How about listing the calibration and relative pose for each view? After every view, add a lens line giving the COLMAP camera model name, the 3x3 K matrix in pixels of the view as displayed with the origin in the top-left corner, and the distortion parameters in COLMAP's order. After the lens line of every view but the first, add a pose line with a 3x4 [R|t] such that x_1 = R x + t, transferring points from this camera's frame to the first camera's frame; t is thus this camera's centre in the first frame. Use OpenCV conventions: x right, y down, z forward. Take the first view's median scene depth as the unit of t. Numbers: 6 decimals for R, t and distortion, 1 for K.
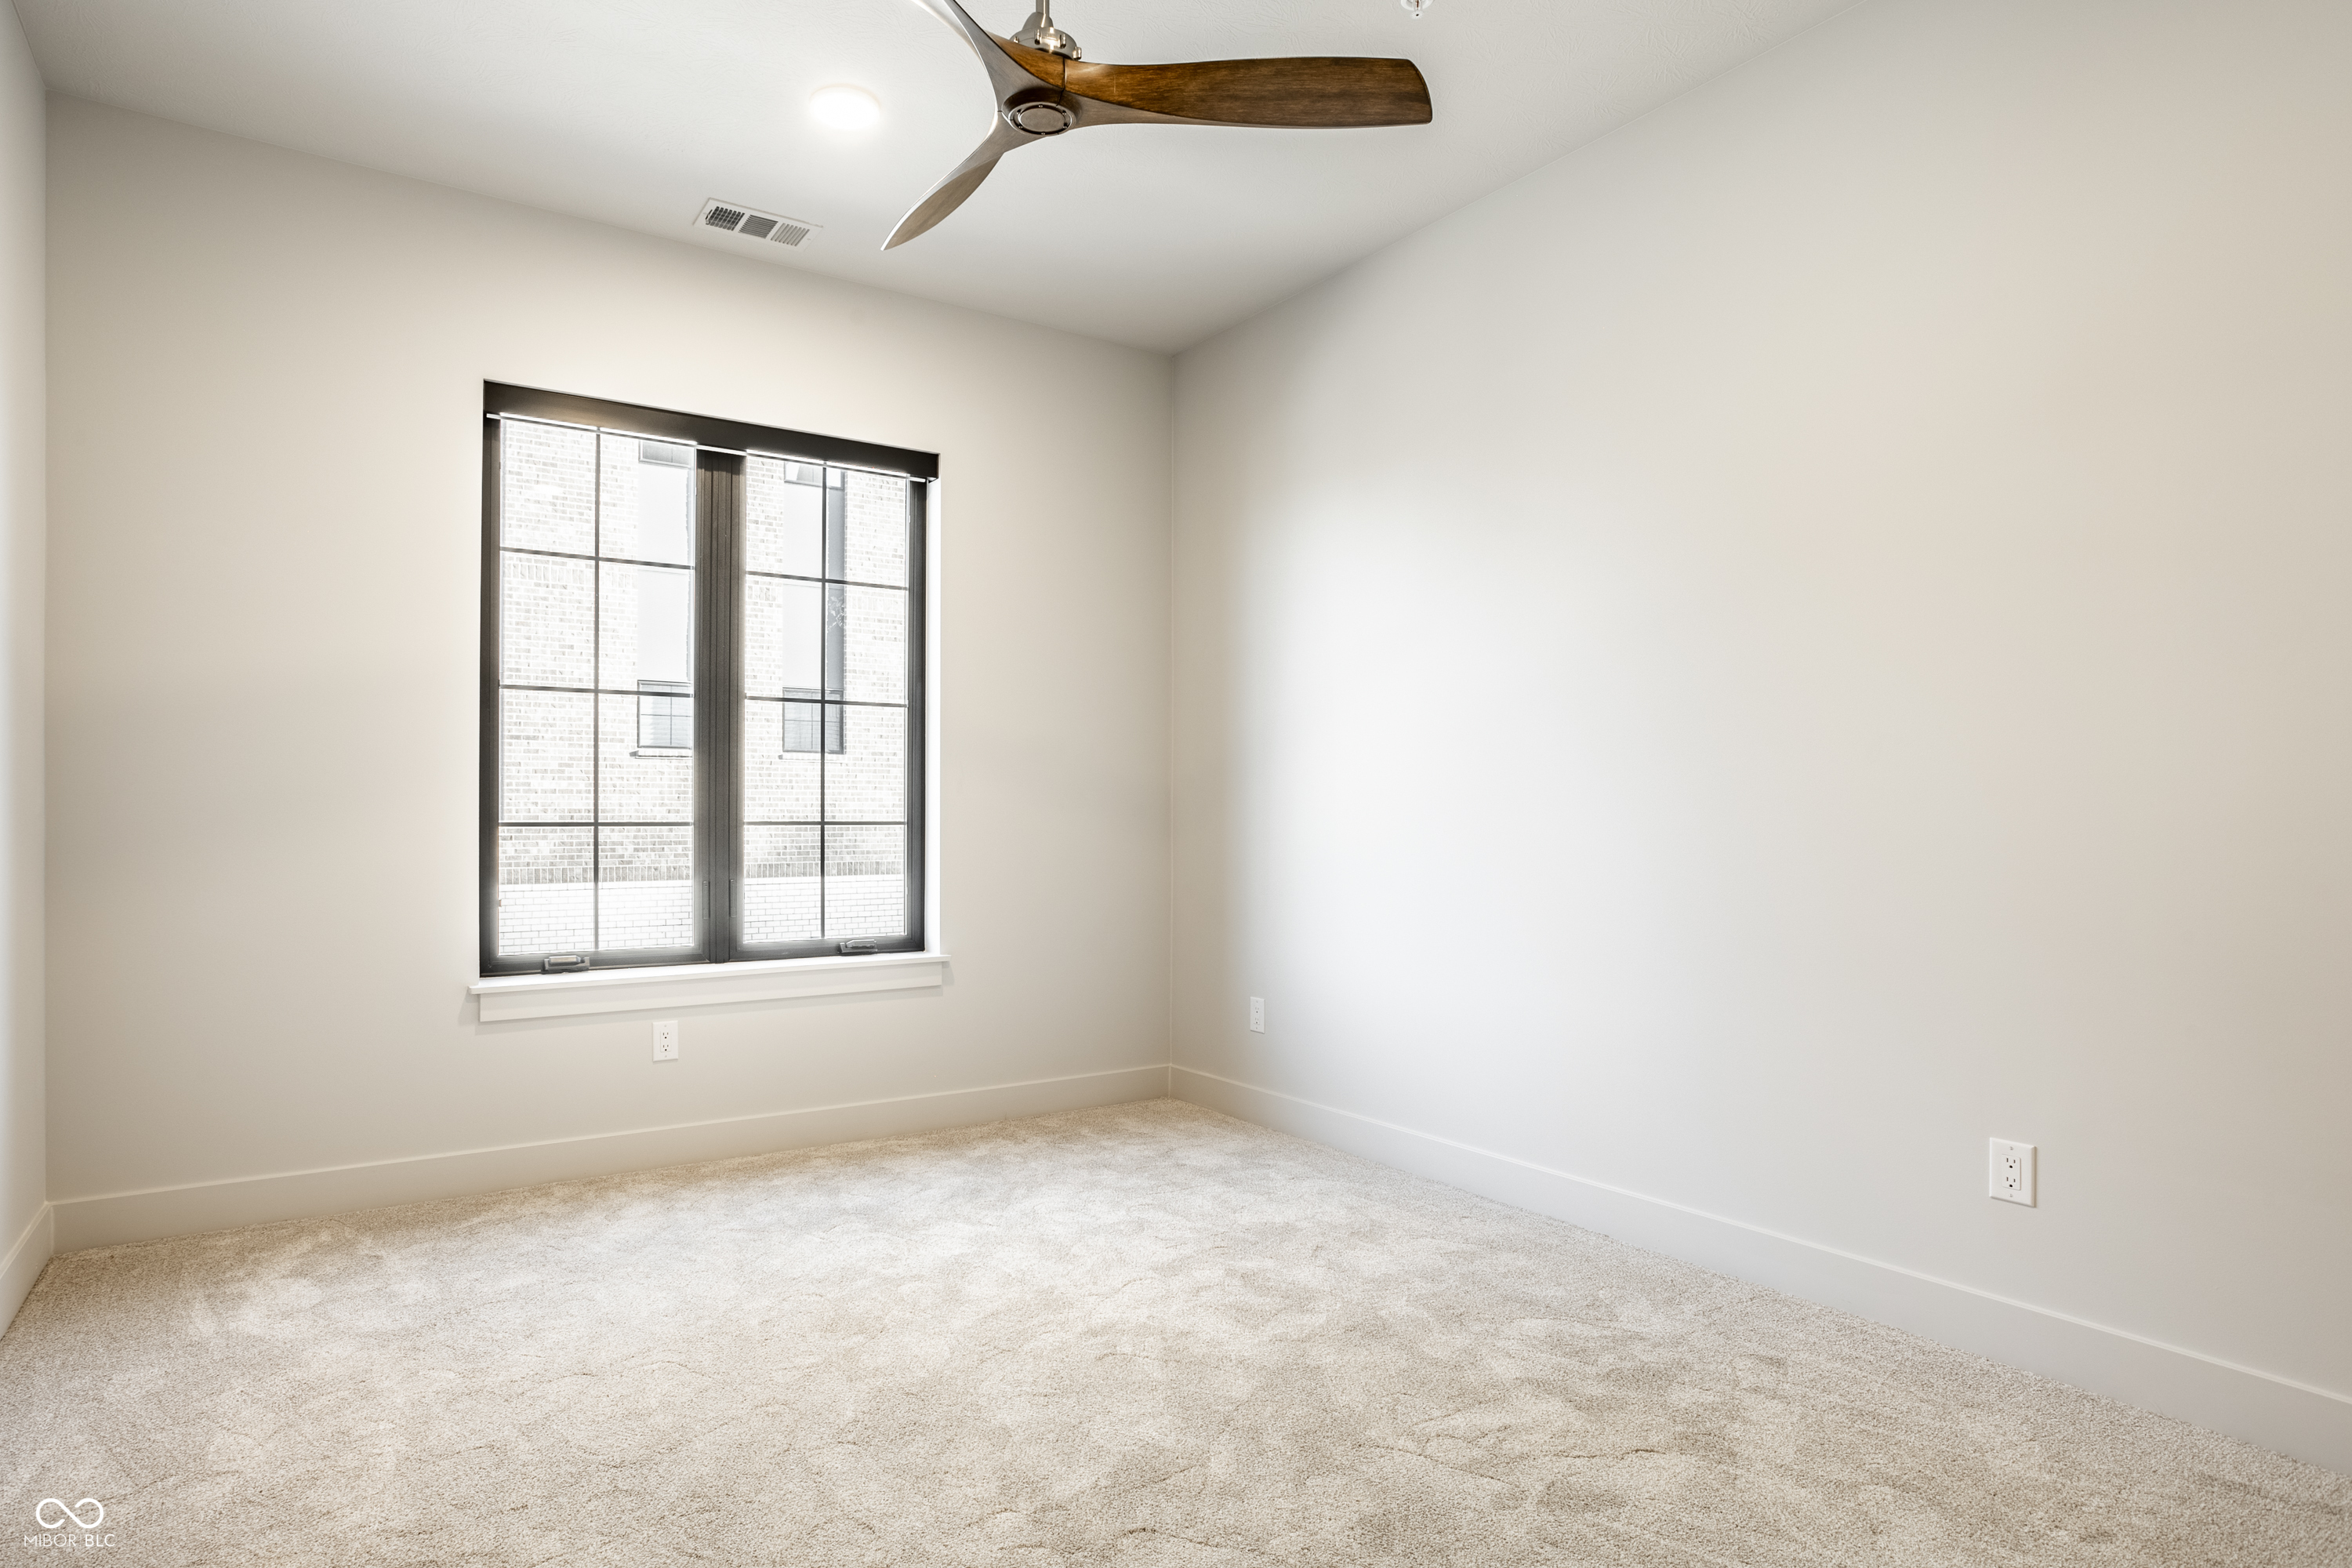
lens RADIAL K [[1276.8, 0, 1201.0], [0, 1276.8, 793.4], [0, 0, 1]] dist [0.000189, 0.006548]
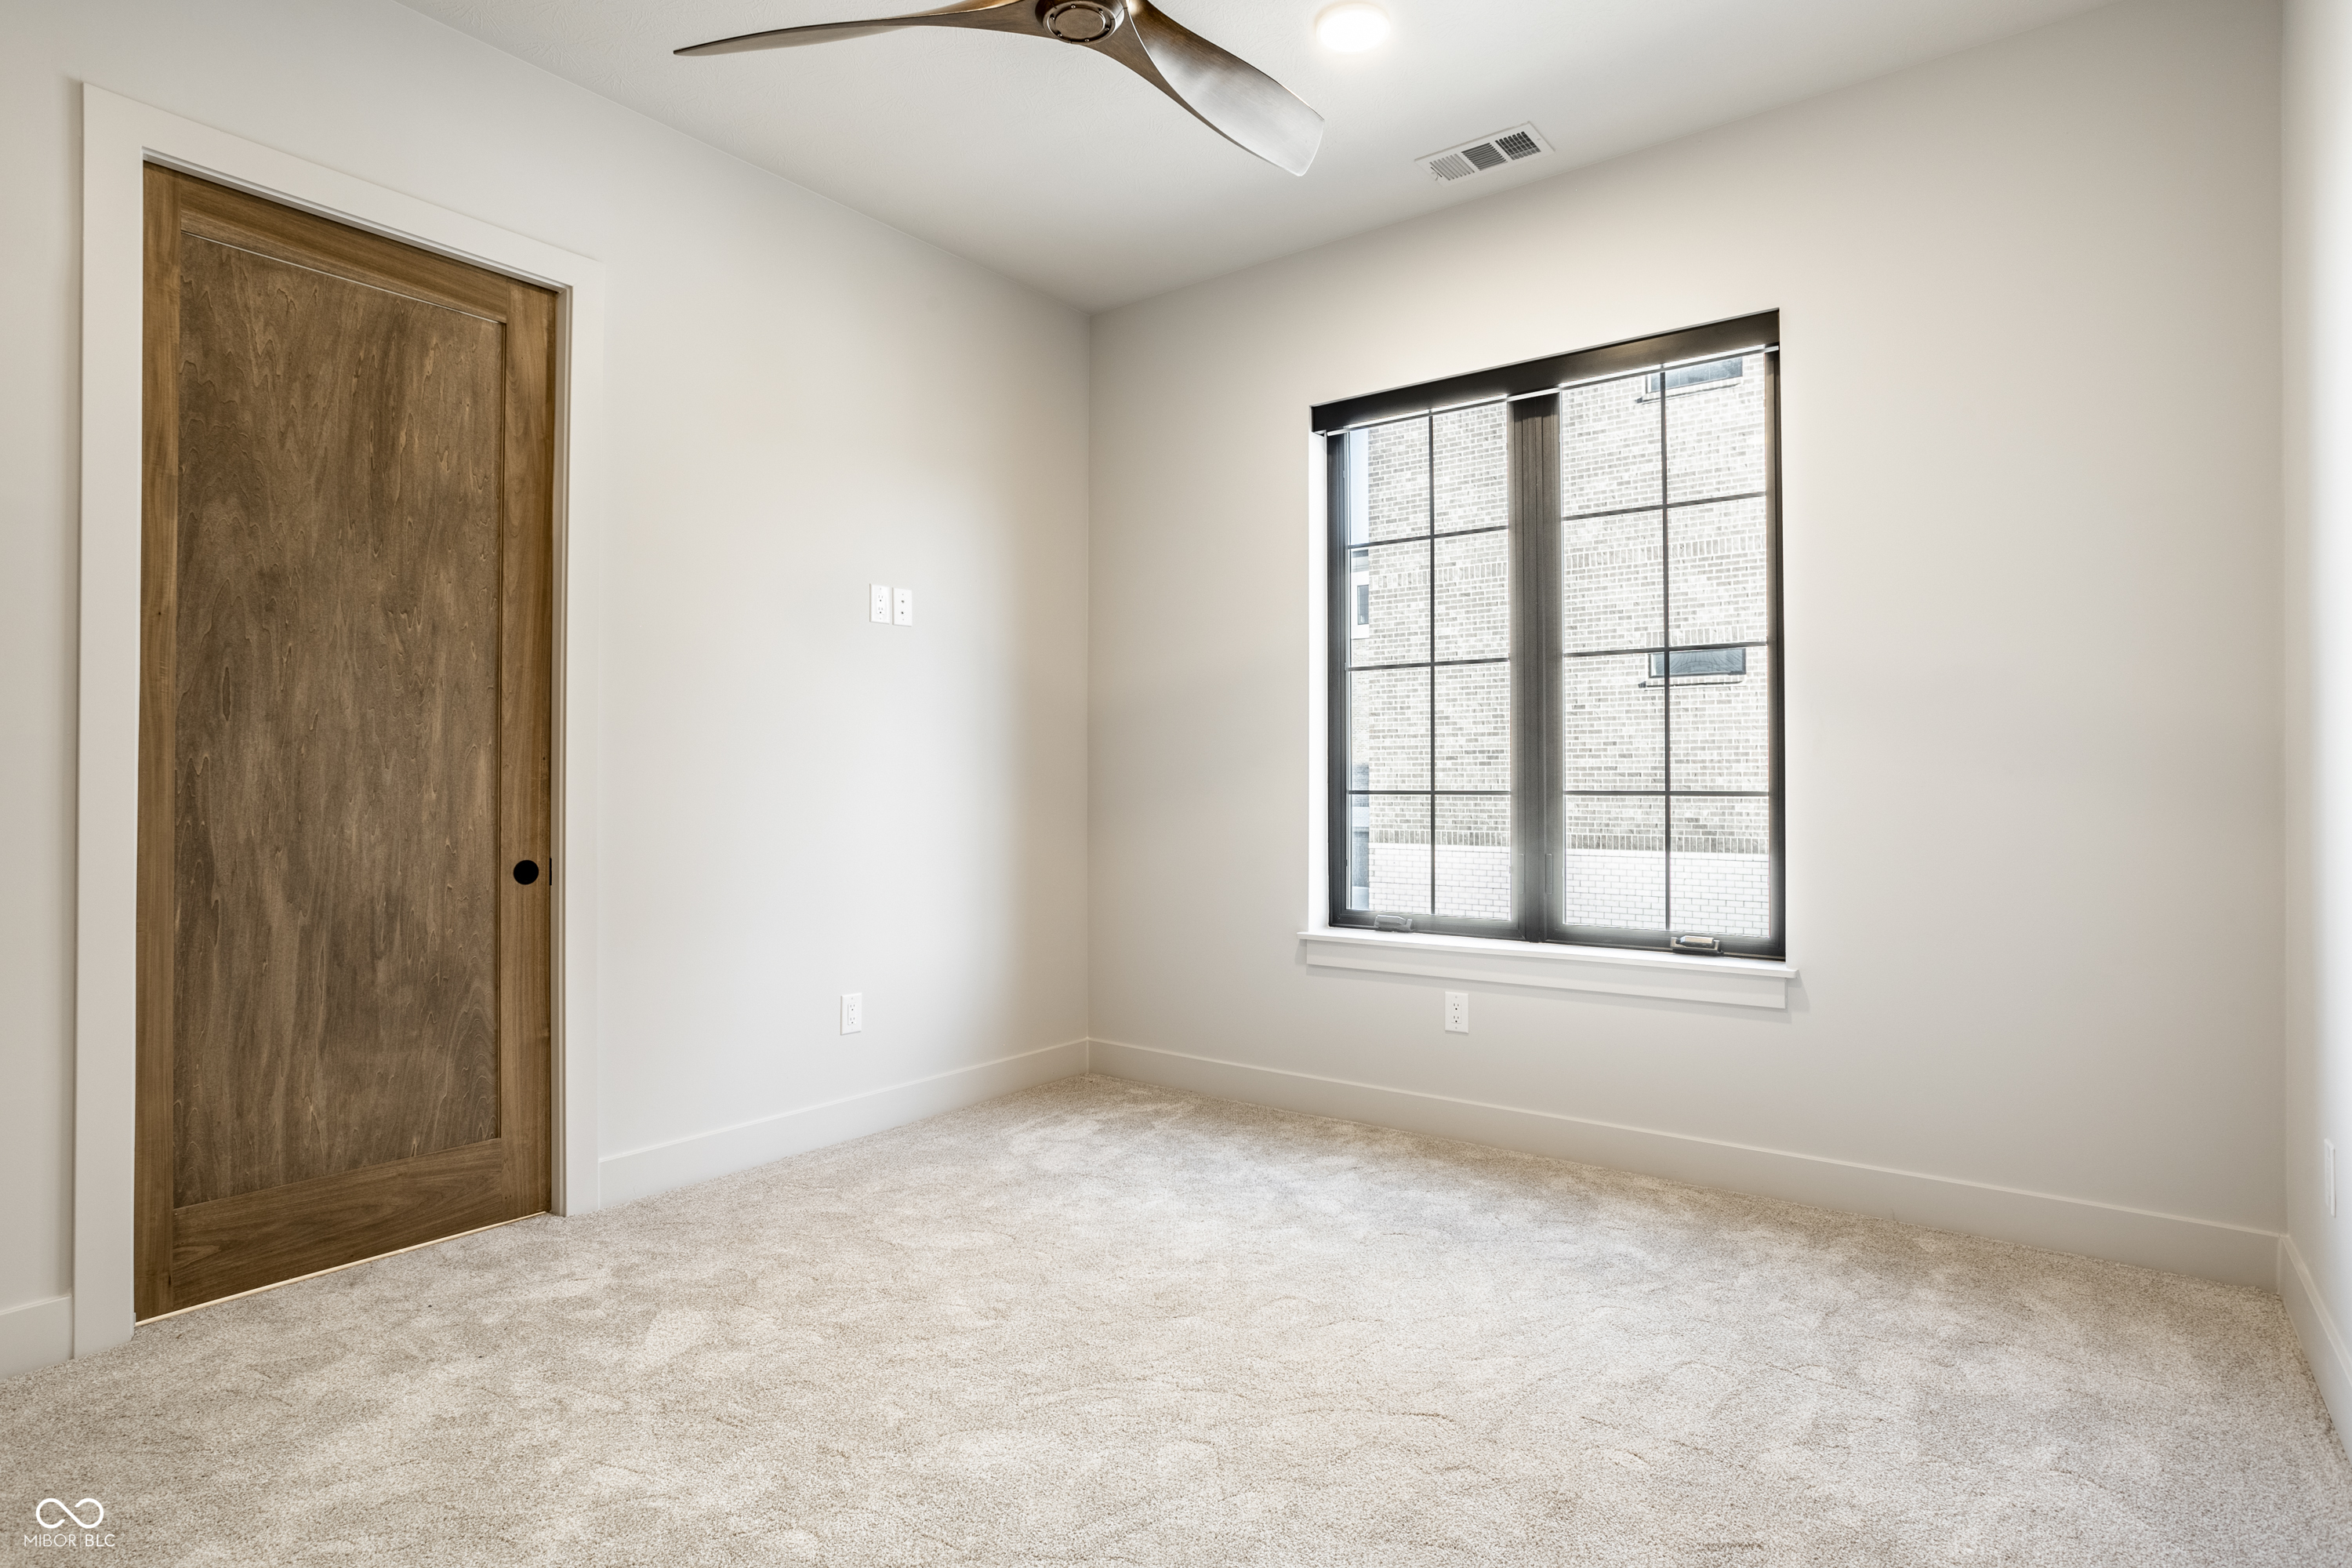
lens RADIAL K [[1276.8, 0, 1193.7], [0, 1276.8, 764.9], [0, 0, 1]] dist [0.000189, 0.006548]
pose [[0.322058, -0.024770, -0.946396, 0.452284], [0.009555, 0.999692, -0.022914, 0.023964], [0.946672, -0.001664, 0.322195, 0.490150]]
